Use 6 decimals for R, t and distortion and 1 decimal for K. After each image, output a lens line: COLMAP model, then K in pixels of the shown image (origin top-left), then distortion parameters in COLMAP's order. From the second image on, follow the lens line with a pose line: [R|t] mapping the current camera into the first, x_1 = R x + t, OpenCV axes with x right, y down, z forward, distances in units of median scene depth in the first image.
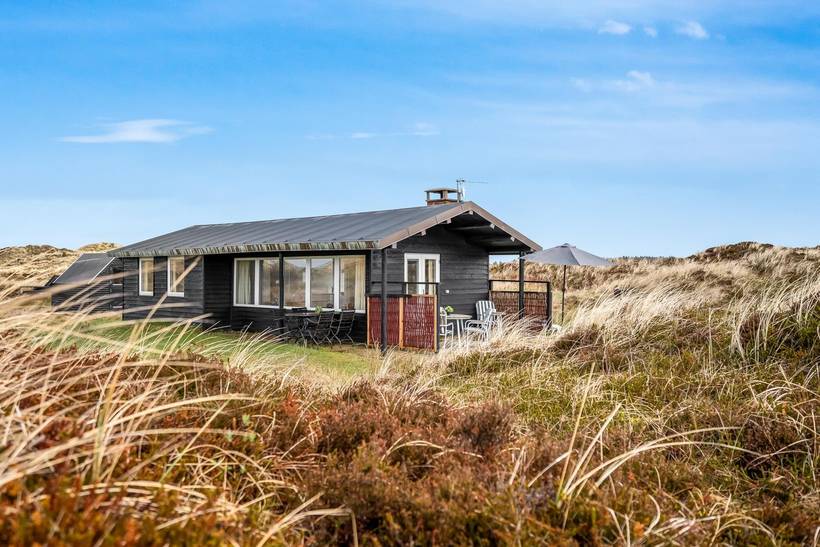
lens RADIAL K [[587.6, 0, 410.0], [0, 587.6, 273.5], [0, 0, 1]] dist [-0.002753, -0.000621]
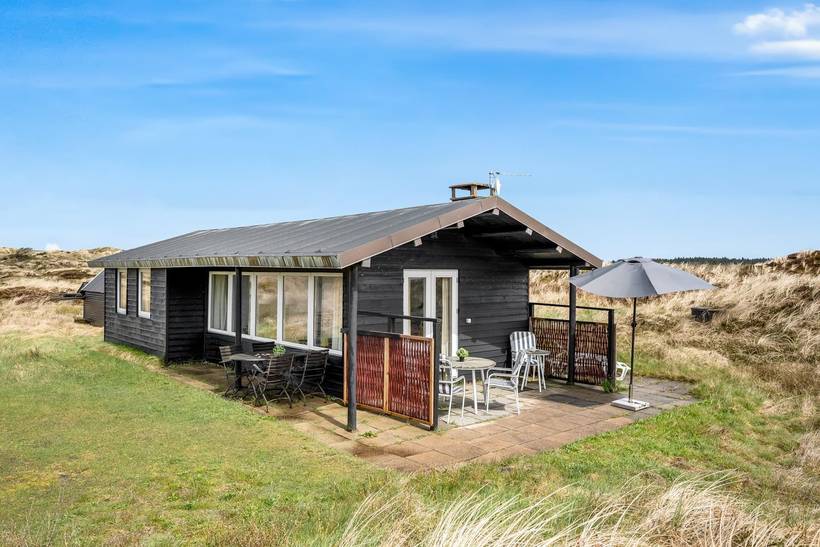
lens RADIAL K [[587.6, 0, 410.0], [0, 587.6, 273.5], [0, 0, 1]] dist [-0.002753, -0.000621]
pose [[0.995379, 0.005734, -0.095851, 0.059511], [-0.006449, 0.999954, -0.007148, -0.022243], [0.095806, 0.007733, 0.995370, 0.258167]]
